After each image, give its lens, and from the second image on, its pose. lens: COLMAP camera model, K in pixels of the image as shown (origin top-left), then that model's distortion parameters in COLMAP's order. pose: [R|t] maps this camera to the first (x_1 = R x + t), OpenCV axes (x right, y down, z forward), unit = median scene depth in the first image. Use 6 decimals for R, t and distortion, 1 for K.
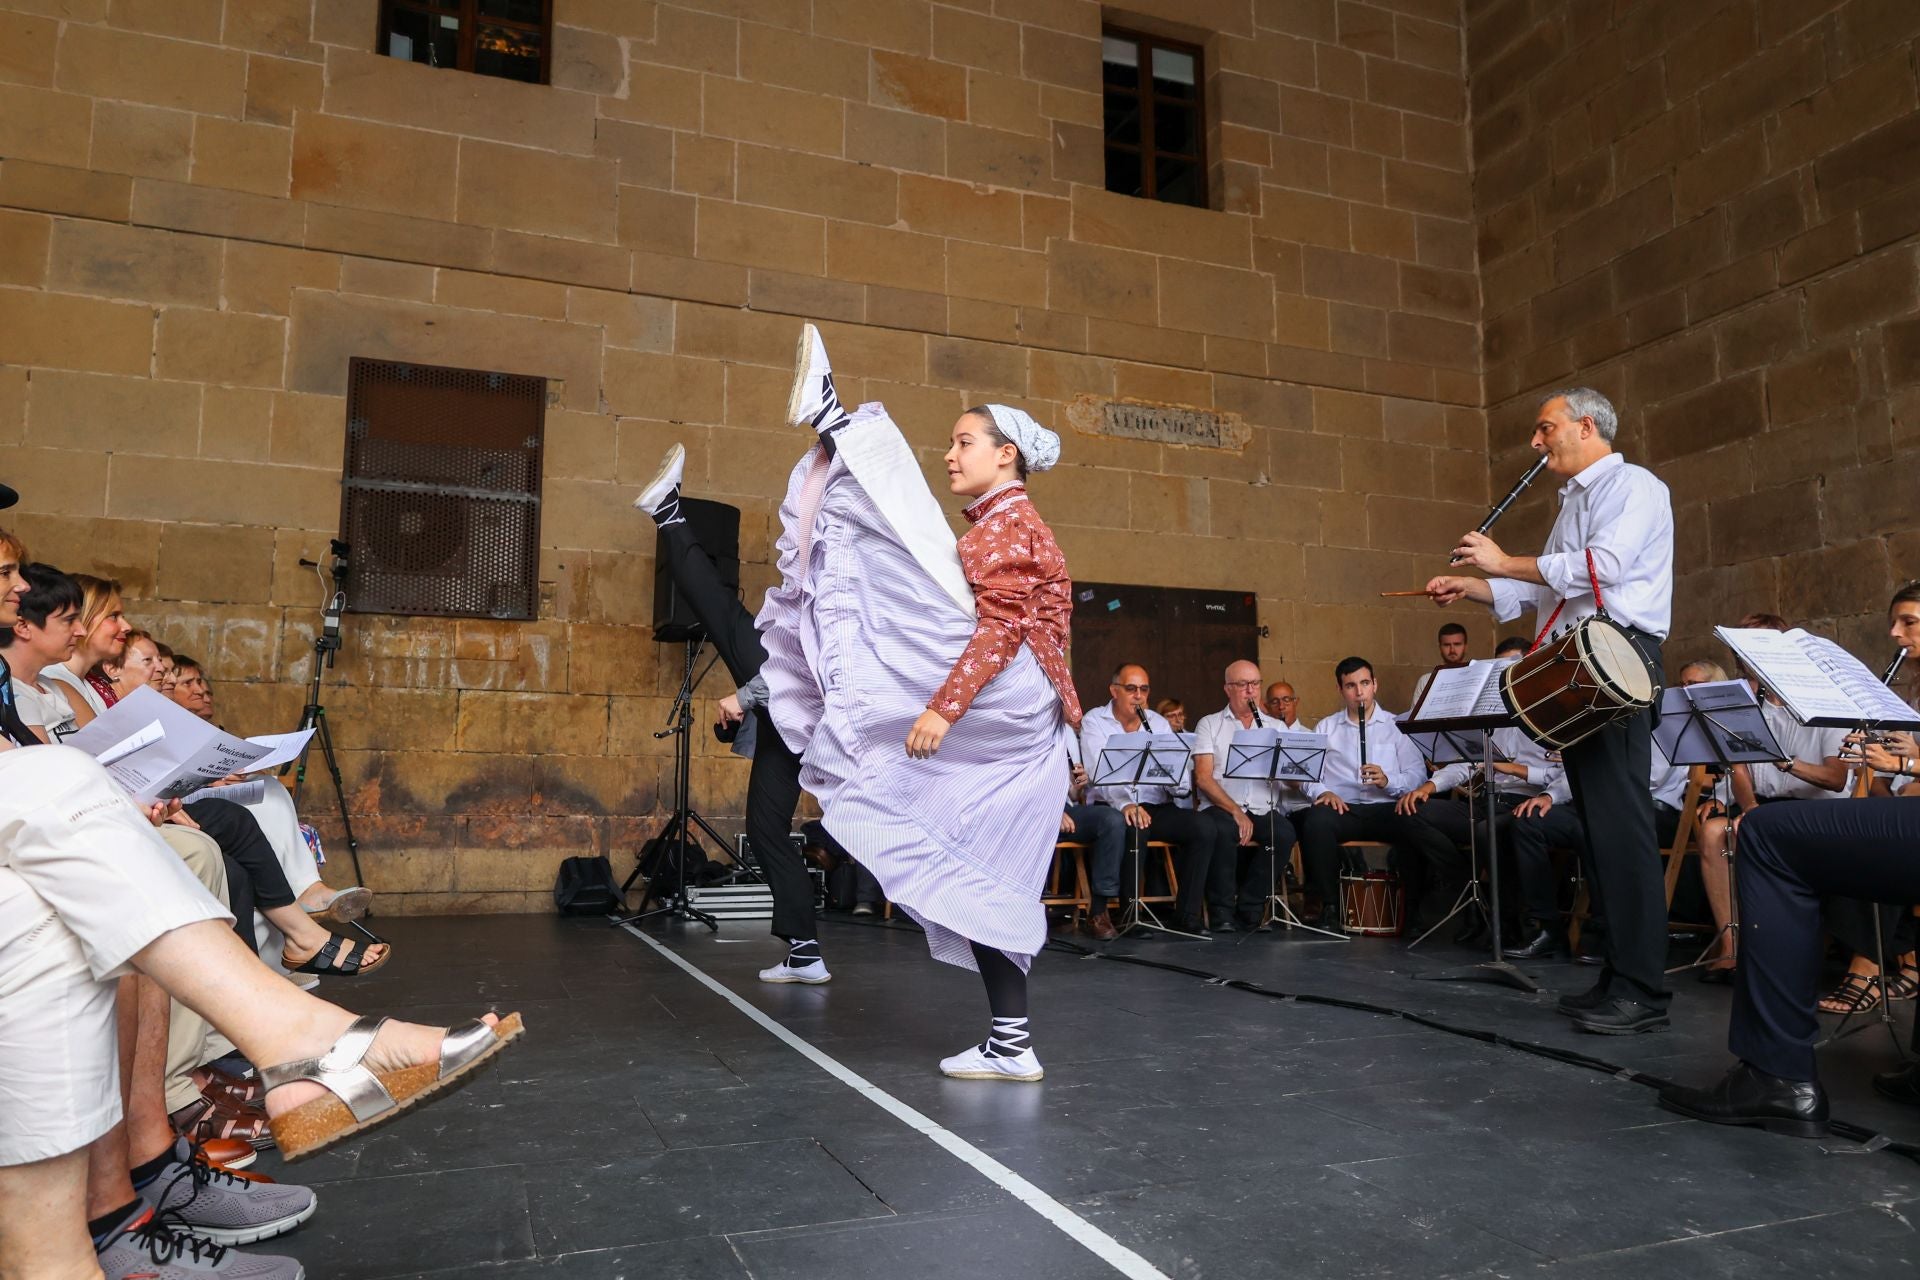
lens RADIAL K [[1314.1, 0, 983.0], [0, 1314.1, 644.0], [0, 0, 1]] dist [-0.008562, -0.009865]
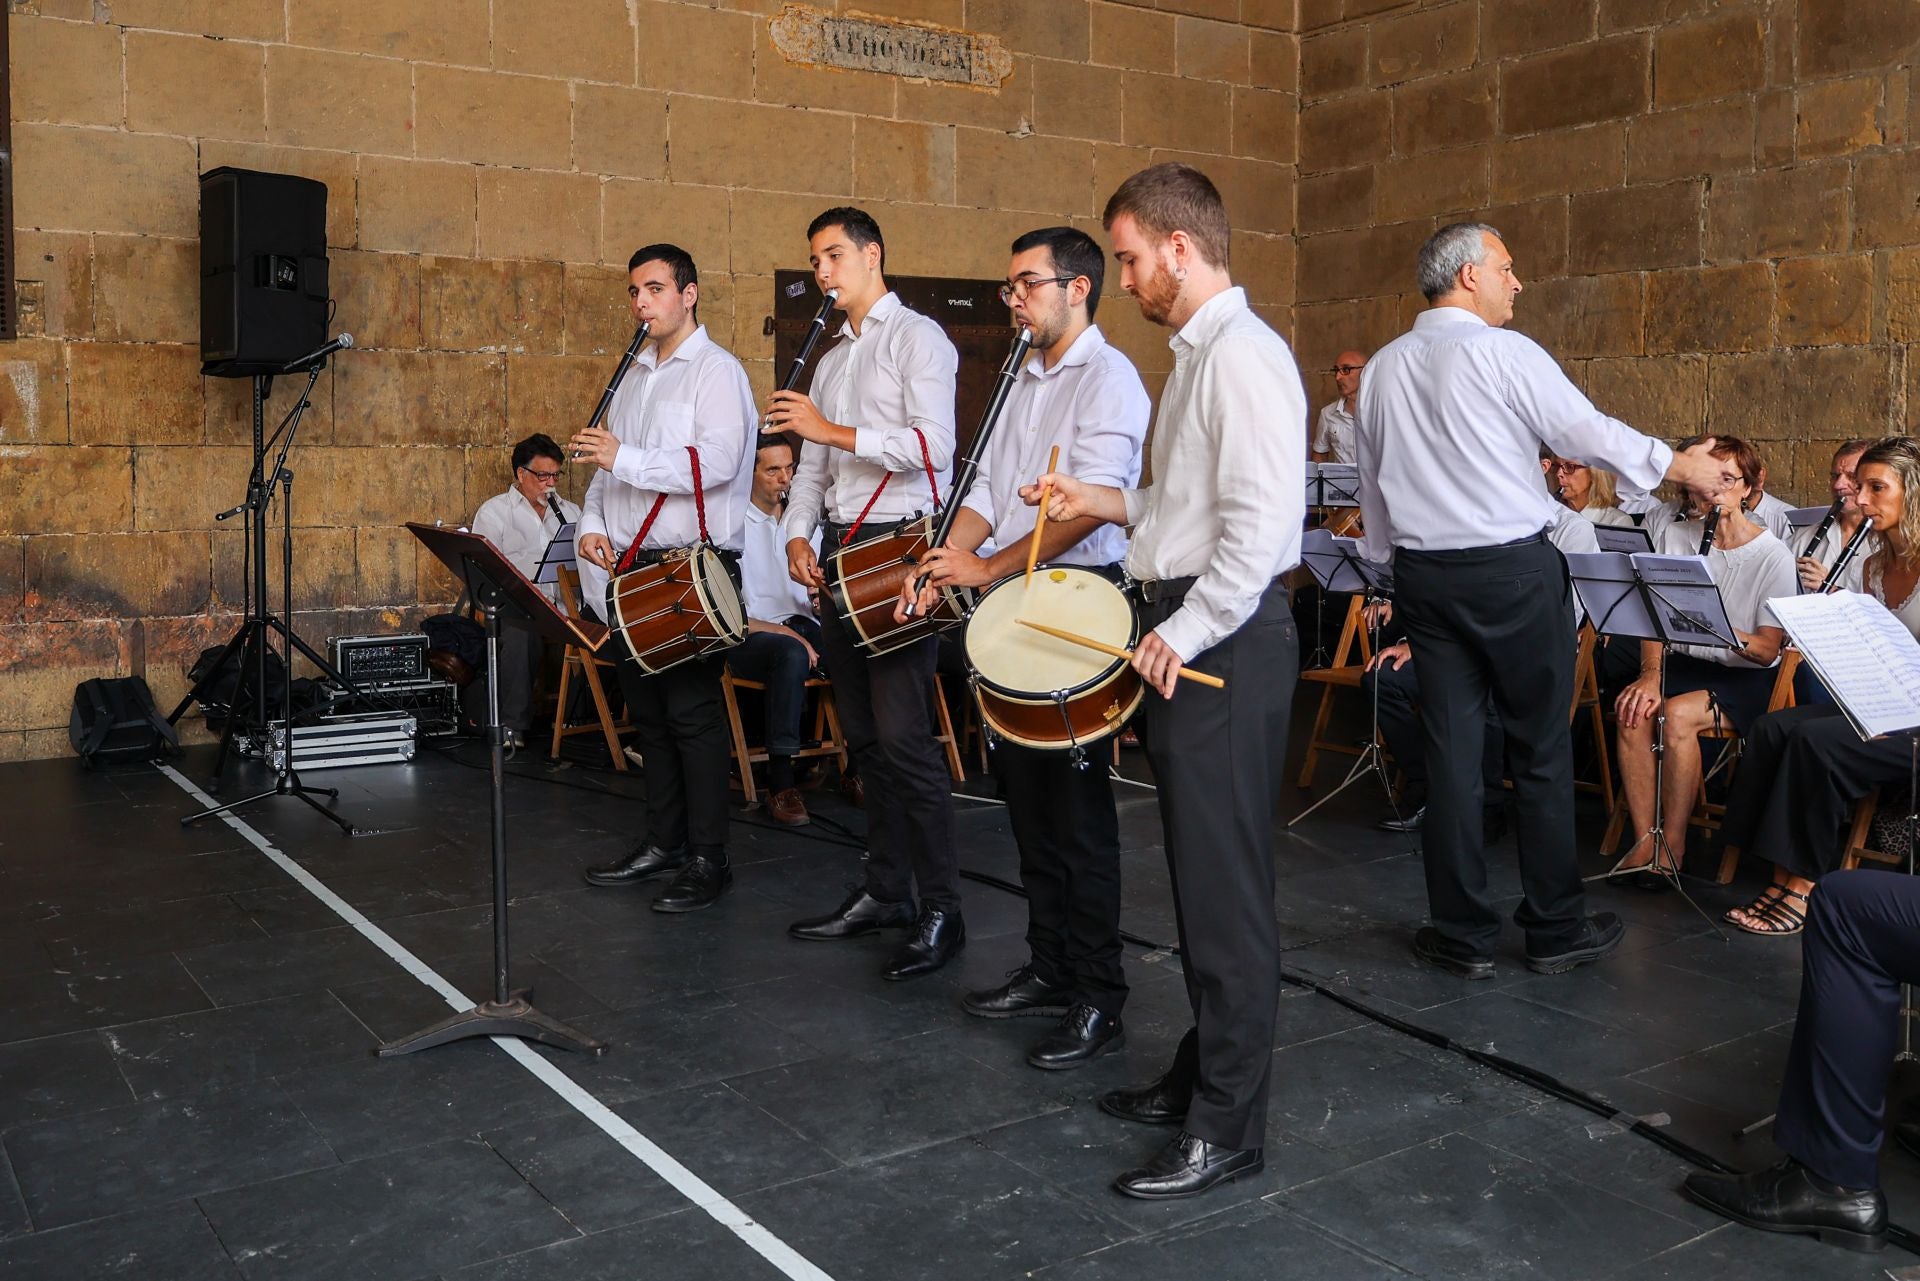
lens RADIAL K [[1740.9, 0, 904.5], [0, 1740.9, 512.1], [0, 0, 1]] dist [-0.024332, 0.011021]
pose [[0.978170, -0.007868, 0.207655, -0.075882], [-0.027664, 0.985458, 0.167651, -0.091345], [-0.205955, -0.169736, 0.963728, 0.027116]]
